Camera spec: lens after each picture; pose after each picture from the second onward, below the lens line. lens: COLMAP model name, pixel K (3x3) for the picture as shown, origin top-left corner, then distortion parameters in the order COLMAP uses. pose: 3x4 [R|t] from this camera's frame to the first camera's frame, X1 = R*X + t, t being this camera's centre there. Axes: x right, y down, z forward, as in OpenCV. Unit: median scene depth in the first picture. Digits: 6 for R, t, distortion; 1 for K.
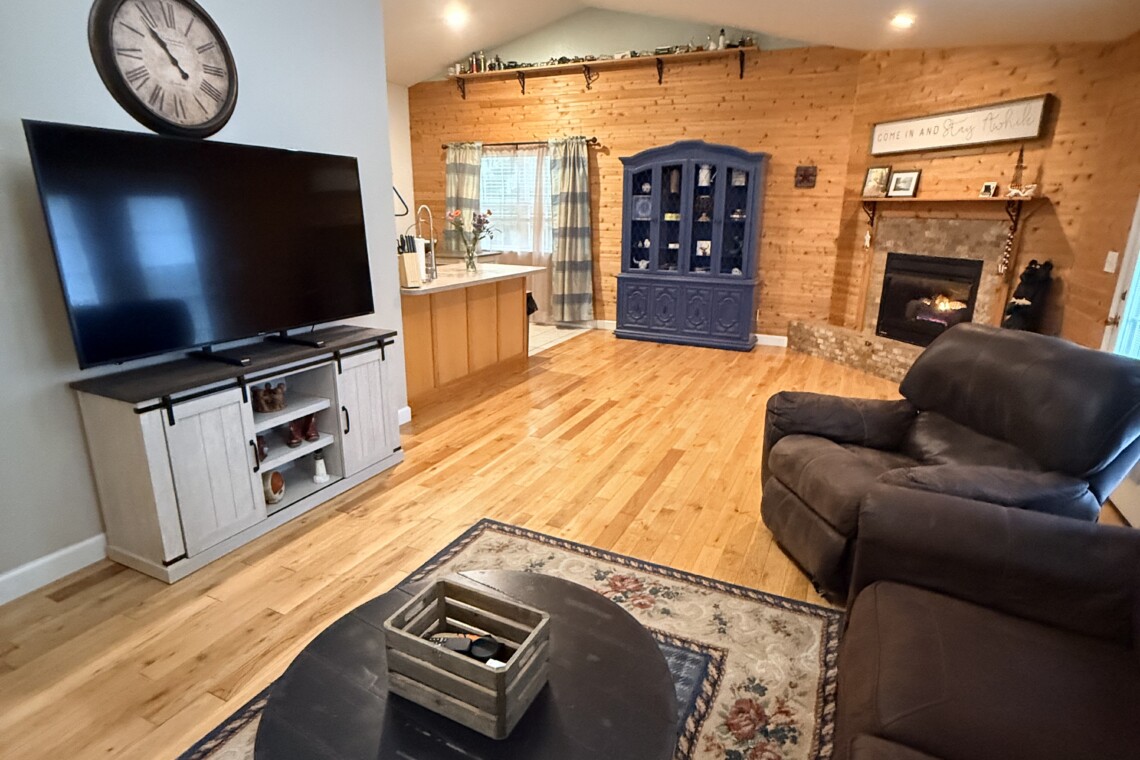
lens RADIAL K [[605.5, 0, 571.7], [0, 605.5, 377.8], [0, 0, 1]] dist [-0.001080, 0.001117]
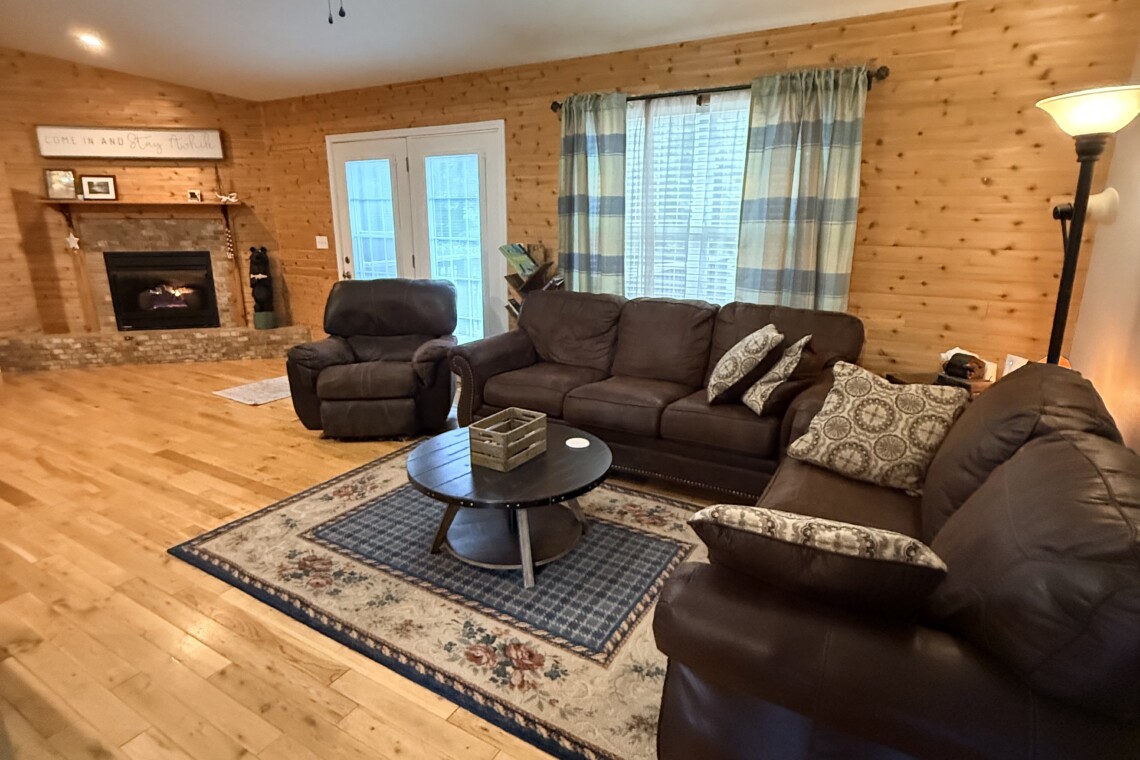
lens RADIAL K [[605.5, 0, 571.7], [0, 605.5, 377.8], [0, 0, 1]] dist [-0.001080, 0.001117]
pose [[0.087881, -0.269902, 0.958869, -0.546465], [0.268992, 0.933263, 0.238041, -0.040276], [-0.959125, 0.237009, 0.154617, 0.123680]]
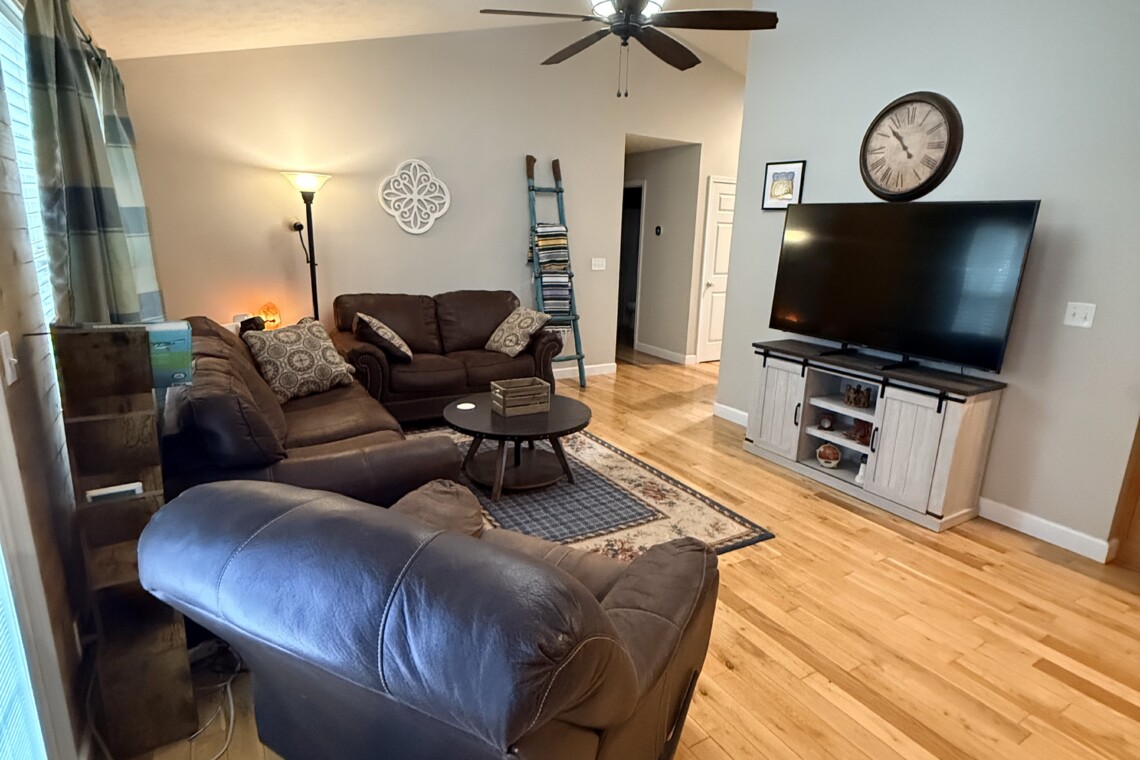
lens RADIAL K [[605.5, 0, 571.7], [0, 605.5, 377.8], [0, 0, 1]] dist [-0.001080, 0.001117]
pose [[-0.551825, 0.170924, -0.816257, 0.528186], [-0.260208, 0.894620, 0.363245, -0.187196], [0.792327, 0.412844, -0.449198, 0.653095]]
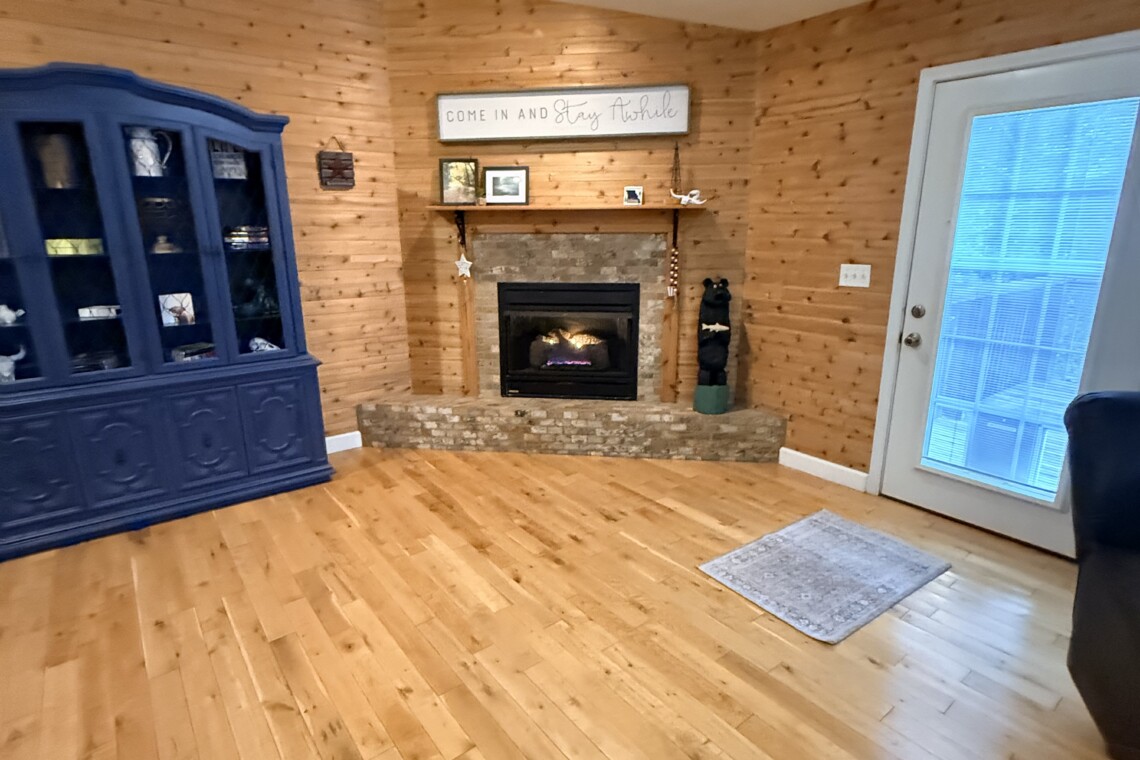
lens RADIAL K [[605.5, 0, 571.7], [0, 605.5, 377.8], [0, 0, 1]] dist [-0.001080, 0.001117]
pose [[0.447336, -0.235073, 0.862920, -0.088325], [0.252234, 0.958834, 0.130443, -0.196778], [-0.858061, 0.159306, 0.488214, 0.688371]]
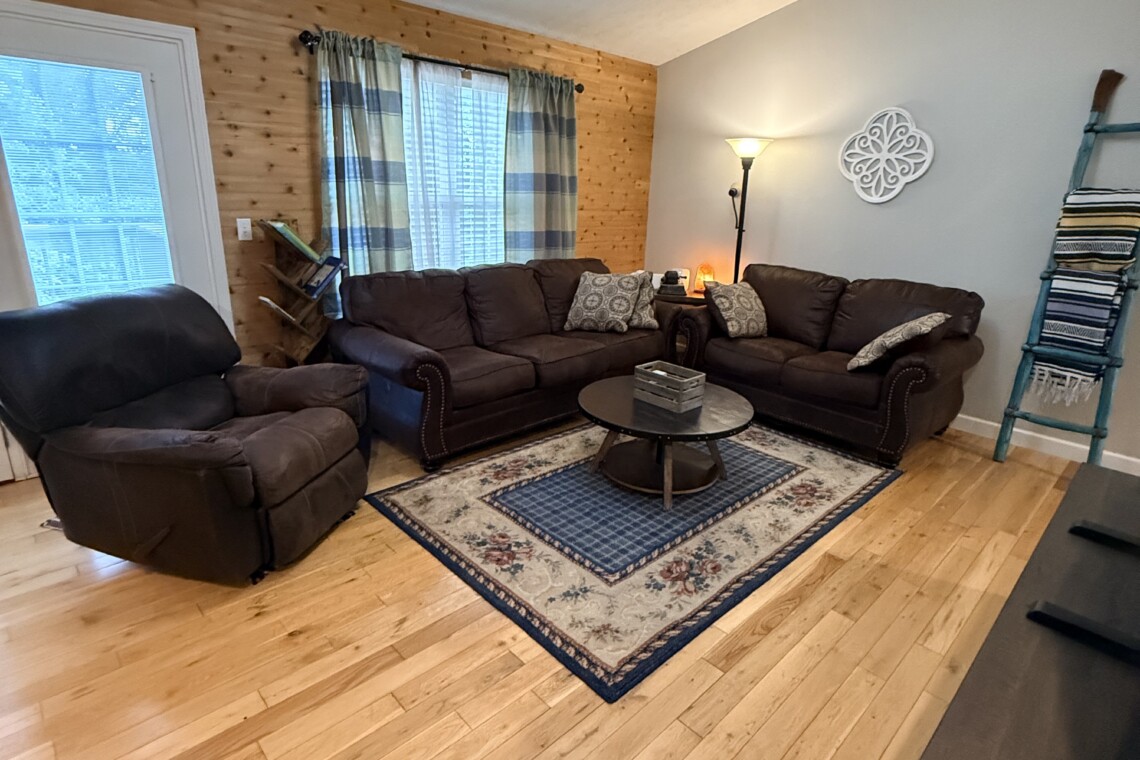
lens RADIAL K [[605.5, 0, 571.7], [0, 605.5, 377.8], [0, 0, 1]] dist [-0.001080, 0.001117]
pose [[-0.934121, -0.148071, 0.324796, -0.157036], [0.052687, 0.842745, 0.535728, -0.228718], [-0.353046, 0.517548, -0.779425, 0.800150]]
